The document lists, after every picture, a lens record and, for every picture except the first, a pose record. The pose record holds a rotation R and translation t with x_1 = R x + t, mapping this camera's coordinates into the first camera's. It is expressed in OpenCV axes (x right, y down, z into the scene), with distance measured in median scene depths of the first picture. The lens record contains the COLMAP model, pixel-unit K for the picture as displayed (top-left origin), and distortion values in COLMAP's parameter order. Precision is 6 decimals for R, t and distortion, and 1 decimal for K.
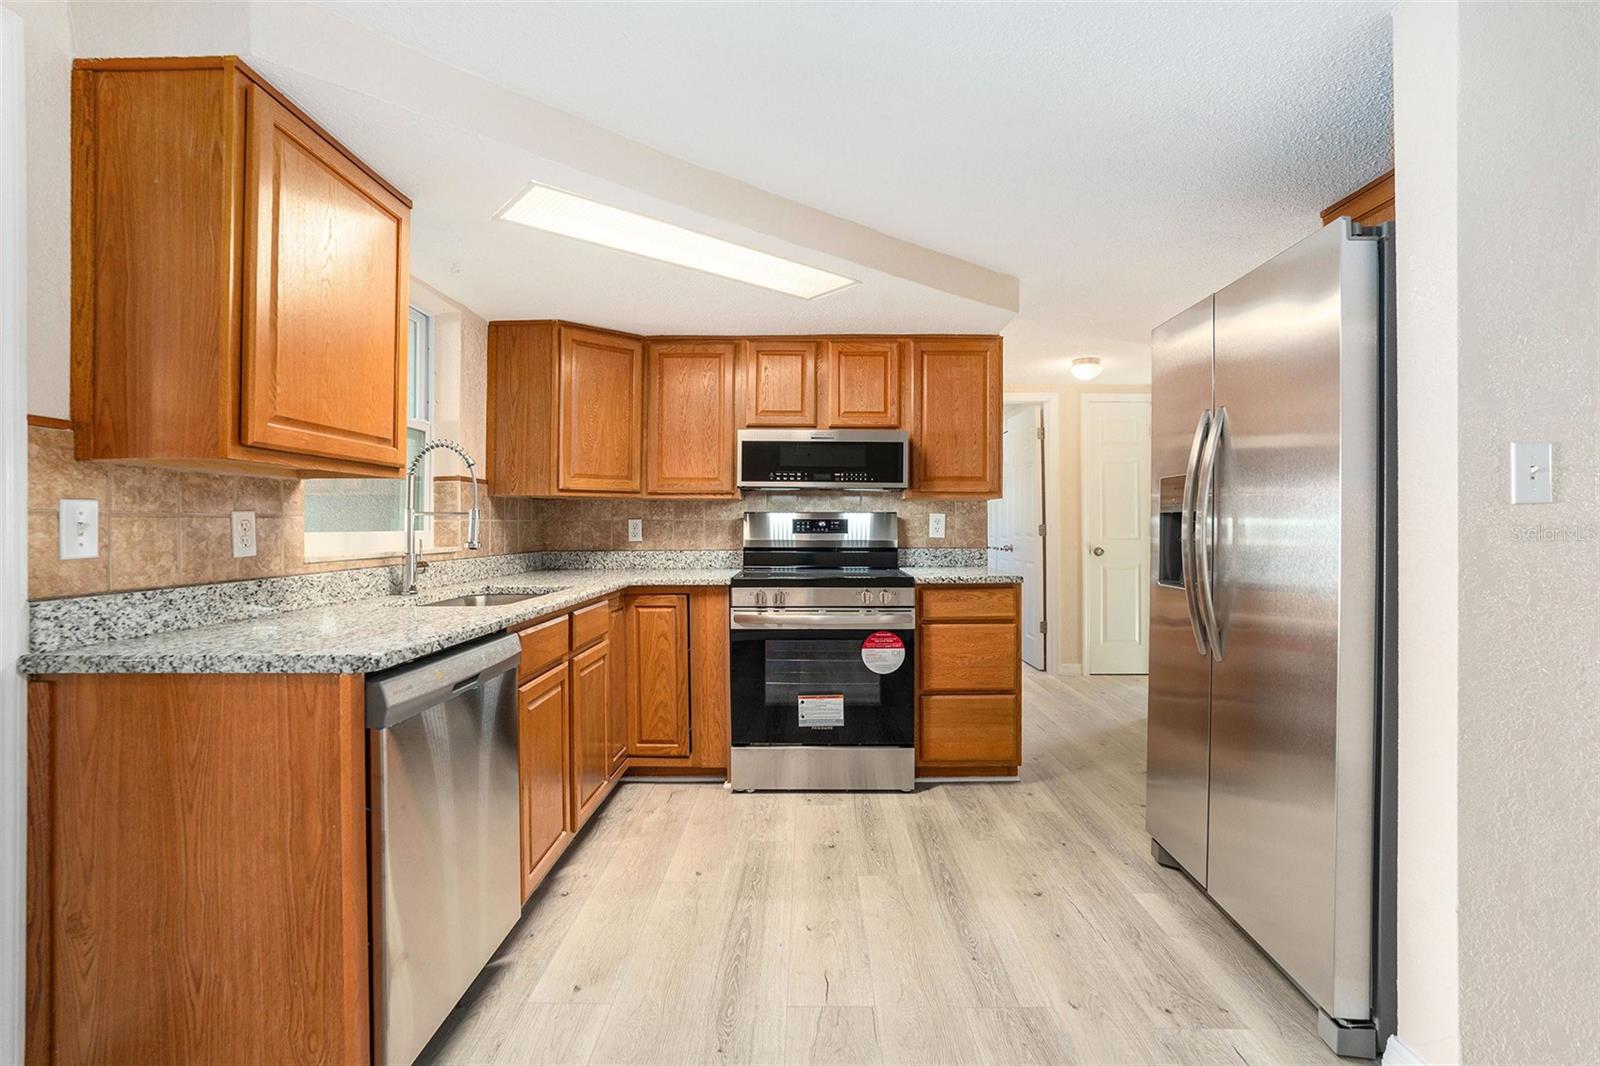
lens RADIAL K [[721.5, 0, 801.0], [0, 721.5, 520.4], [0, 0, 1]] dist [-0.050895, 0.022274]
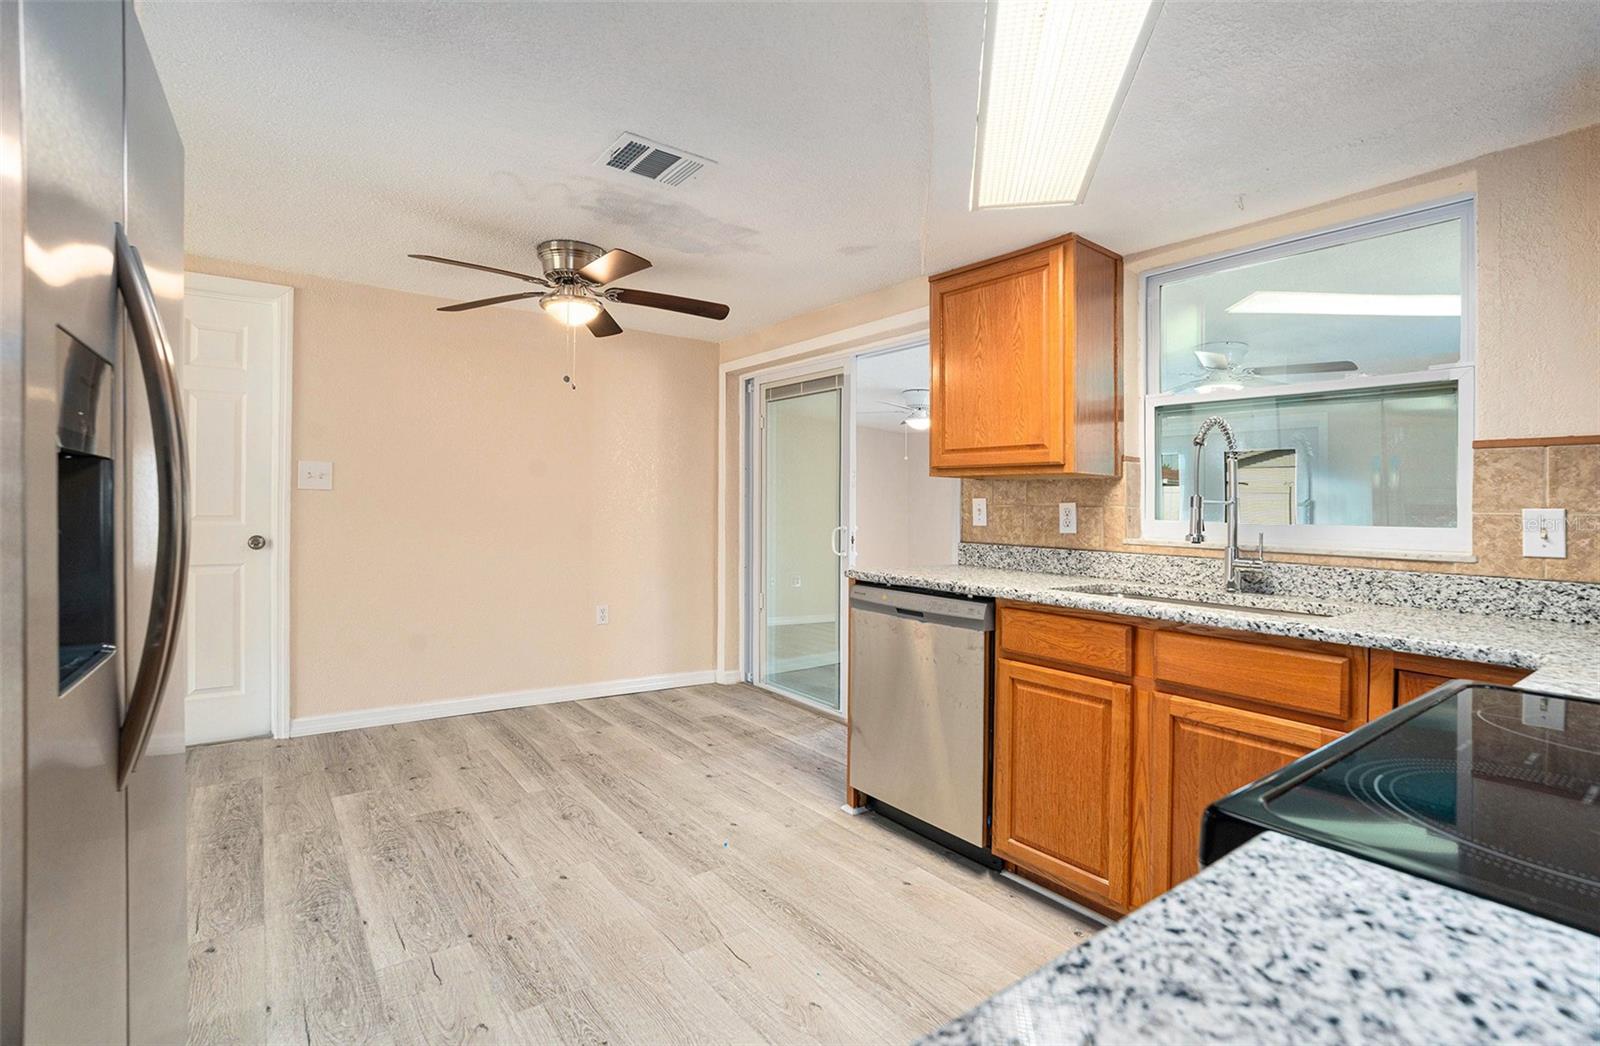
lens RADIAL K [[733.1, 0, 800.0], [0, 733.1, 523.0], [0, 0, 1]] dist [-0.002748, -0.000231]
pose [[-0.790091, -0.004288, -0.612975, 0.387098], [-0.018197, 0.999699, 0.016461, 0.009166], [0.612719, 0.024160, -0.789931, 1.184085]]
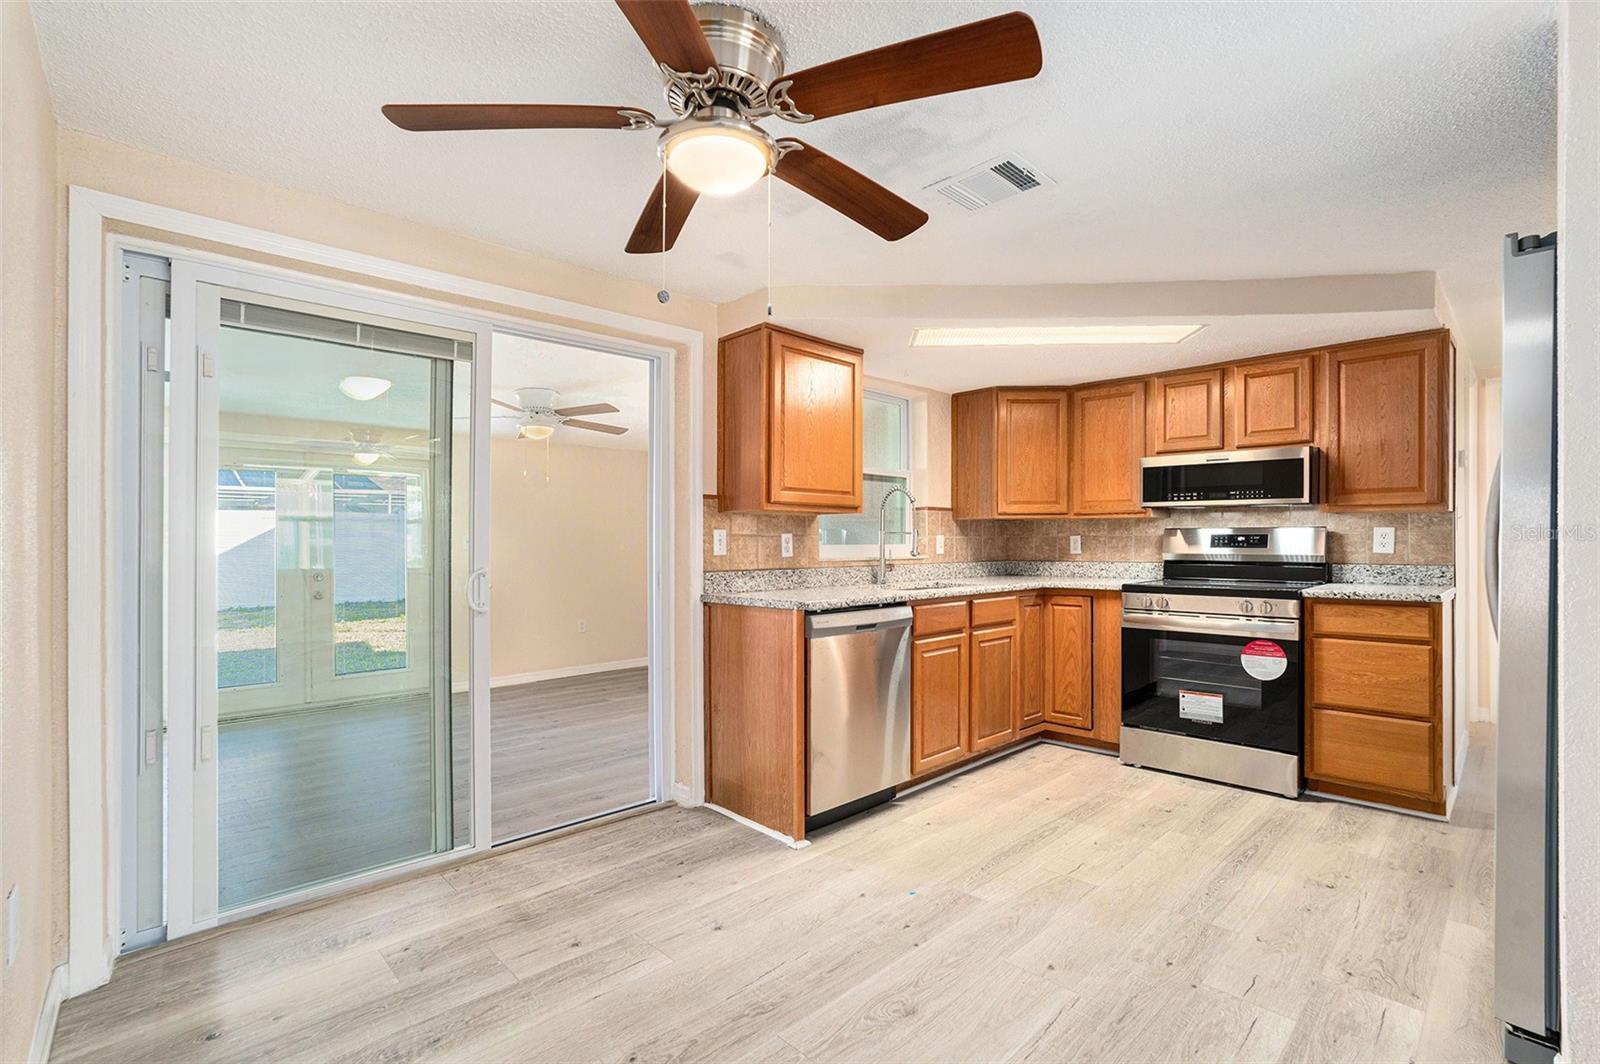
lens RADIAL K [[732.3, 0, 804.8], [0, 732.3, 536.5], [0, 0, 1]] dist [-0.064338, 0.031847]
pose [[0.704835, -0.005329, -0.709351, 0.421996], [0.005712, 0.999982, -0.001837, -0.000211], [0.709348, -0.002757, 0.704853, -0.240019]]
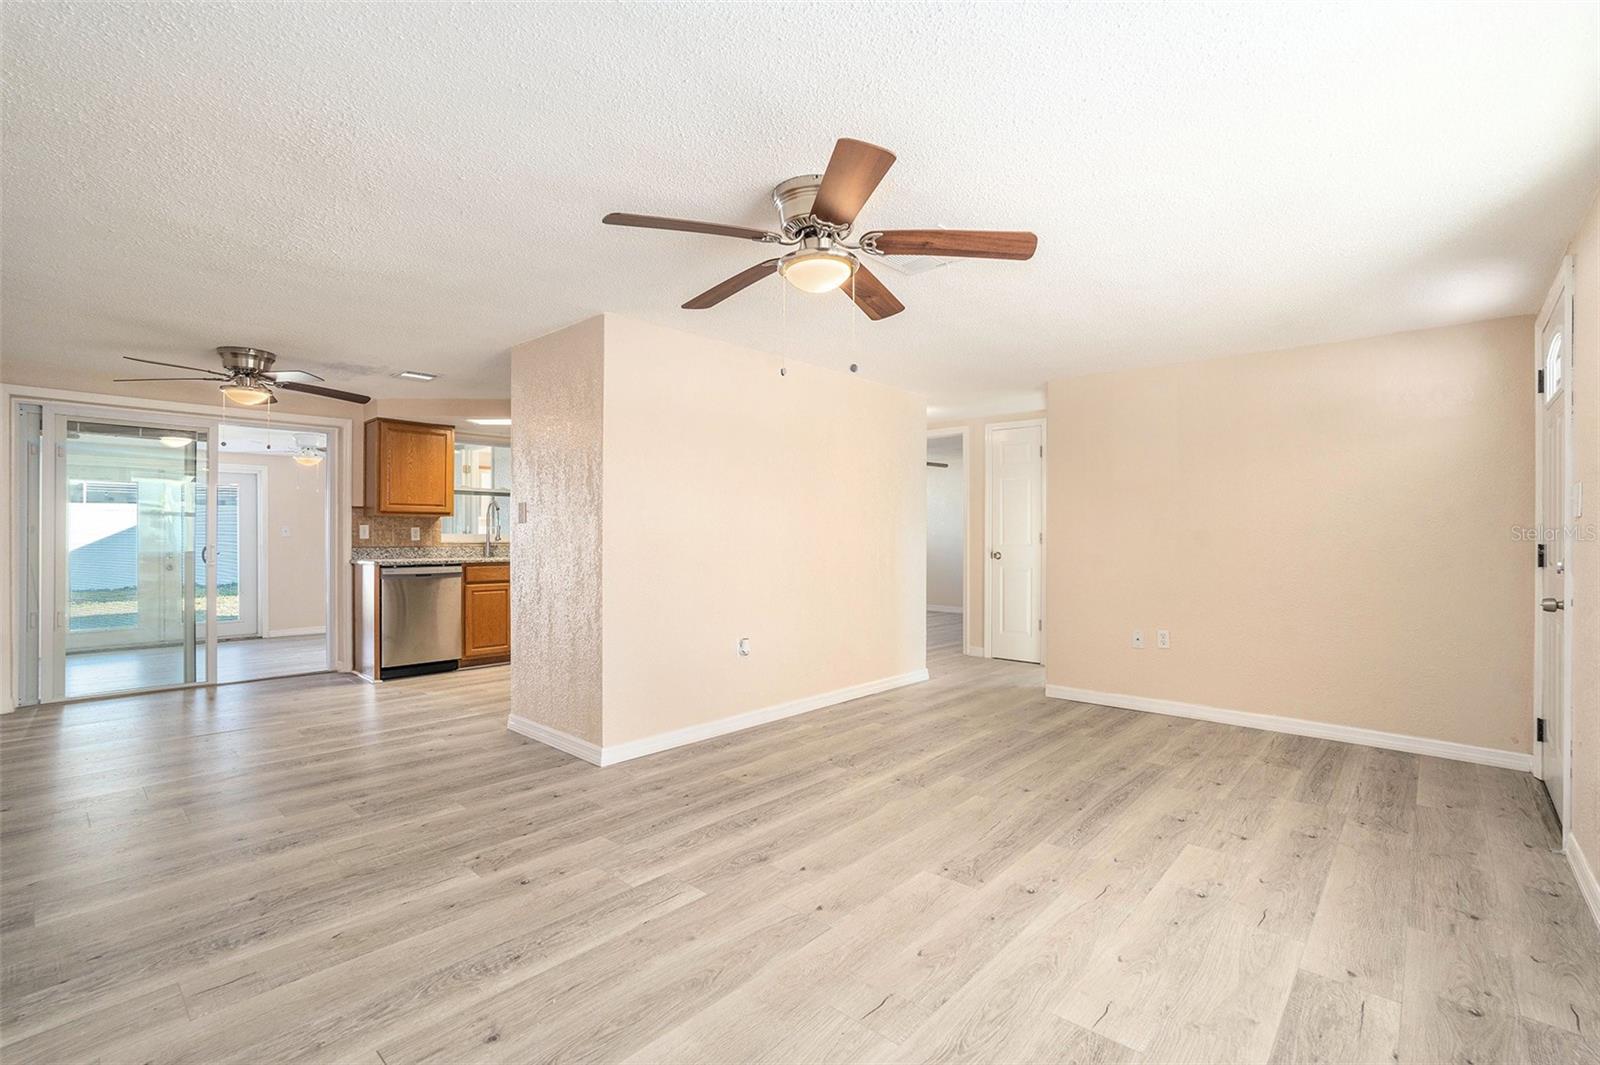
lens RADIAL K [[727.5, 0, 795.0], [0, 727.5, 535.2], [0, 0, 1]] dist [-0.056257, 0.027897]
pose [[0.738548, -0.000369, -0.674201, 1.879634], [0.001804, 0.999997, 0.001429, 0.015138], [0.674198, -0.002272, 0.738547, -0.223629]]
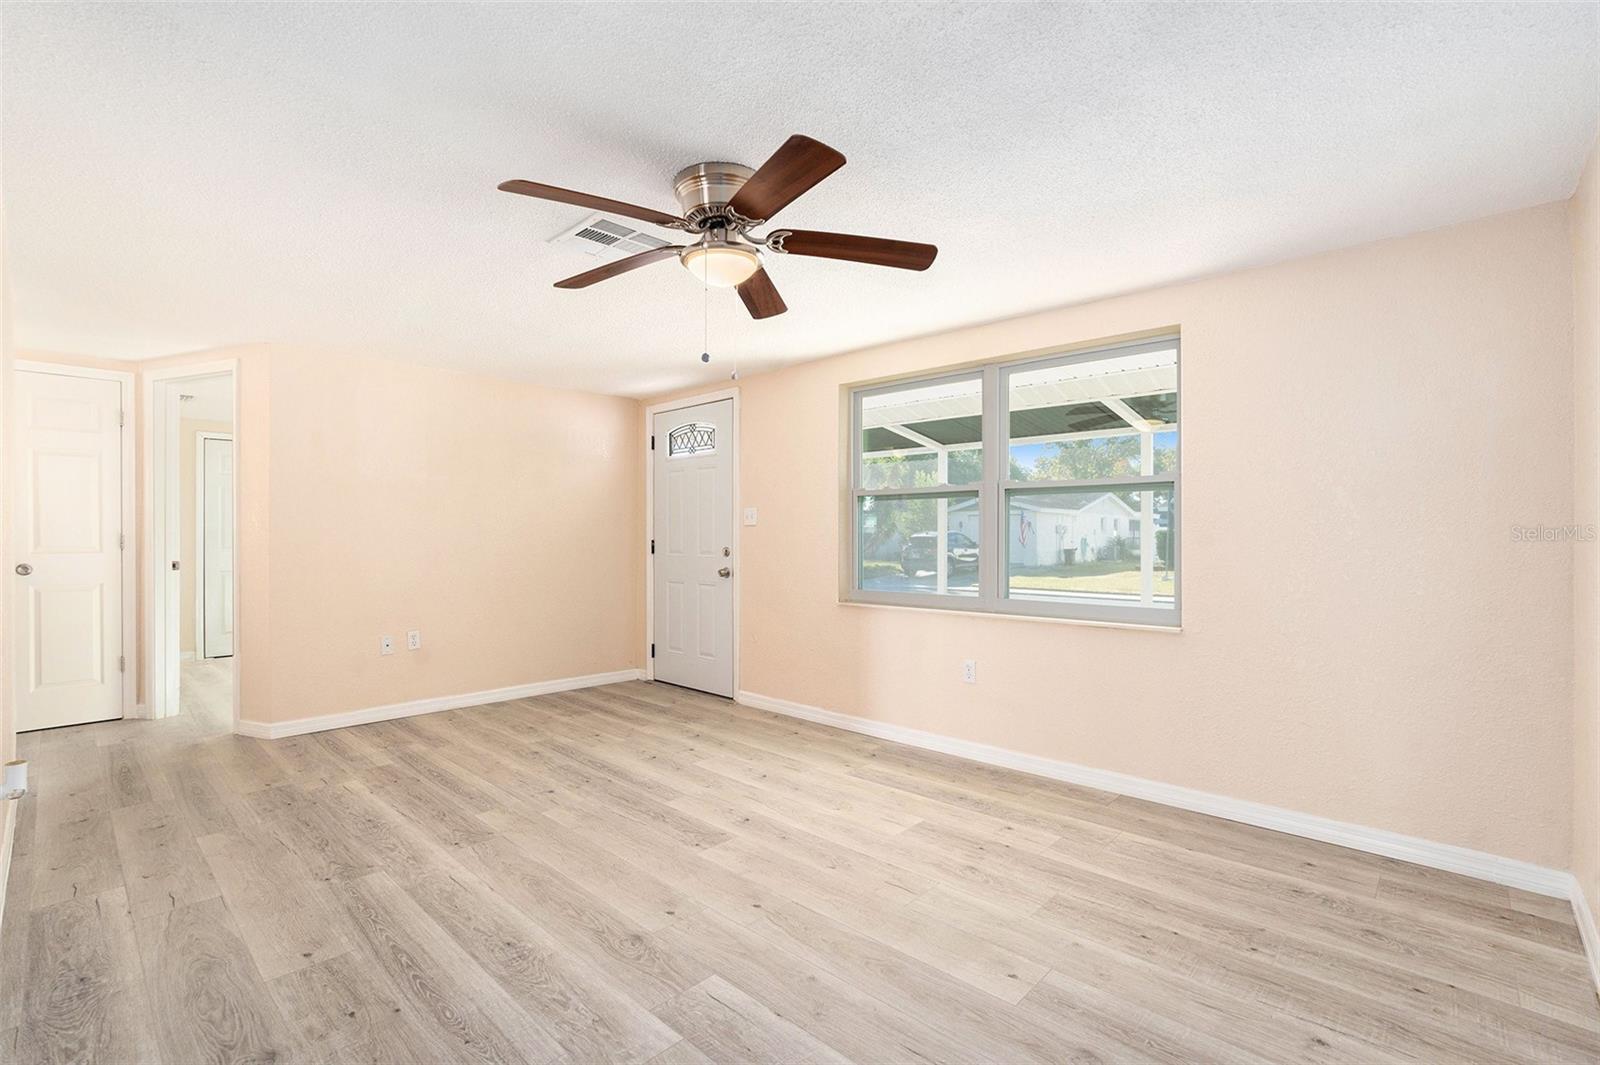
lens RADIAL K [[729.3, 0, 800.0], [0, 729.3, 522.8], [0, 0, 1]] dist [-0.049767, 0.020778]
pose [[0.681559, 0.006768, 0.731732, 0.816249], [0.000168, 0.999956, -0.009406, 0.004848], [-0.731763, 0.006533, 0.681527, -0.211234]]
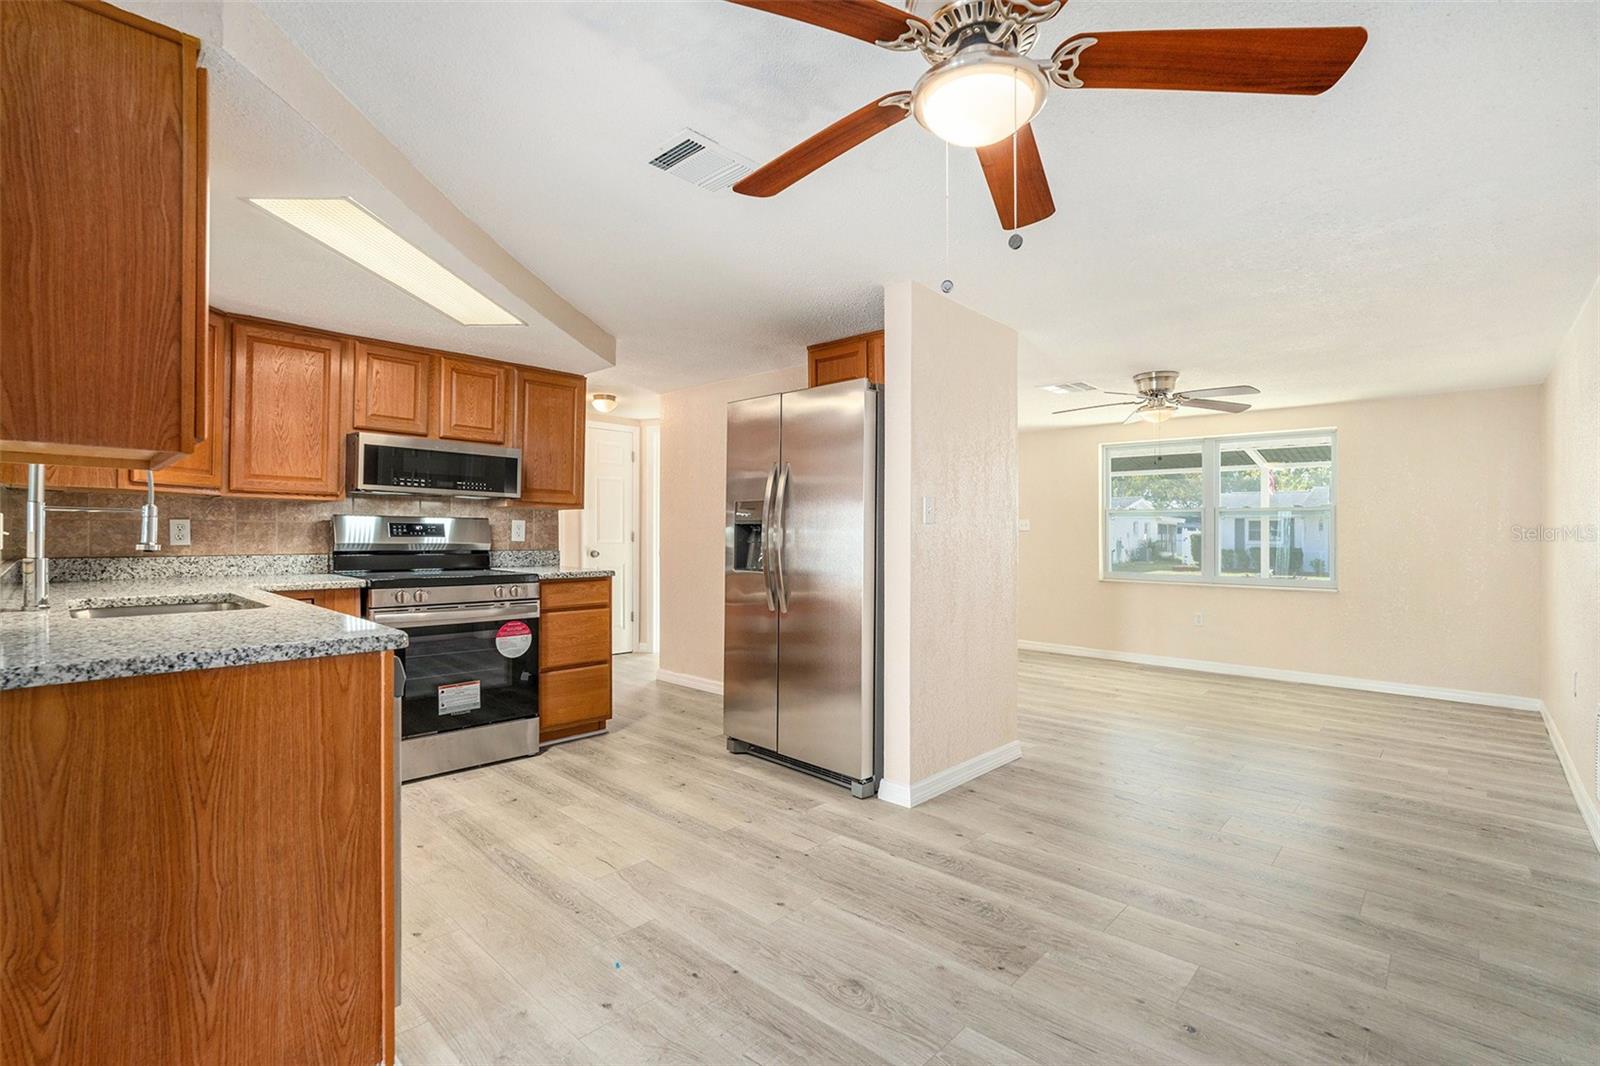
lens RADIAL K [[727.5, 0, 795.0], [0, 727.5, 535.7], [0, 0, 1]] dist [-0.056257, 0.027897]
pose [[0.683095, 0.007262, 0.730294, -0.466713], [-0.015225, 0.999875, 0.004299, 0.004402], [-0.730171, -0.014056, 0.683120, -0.136639]]
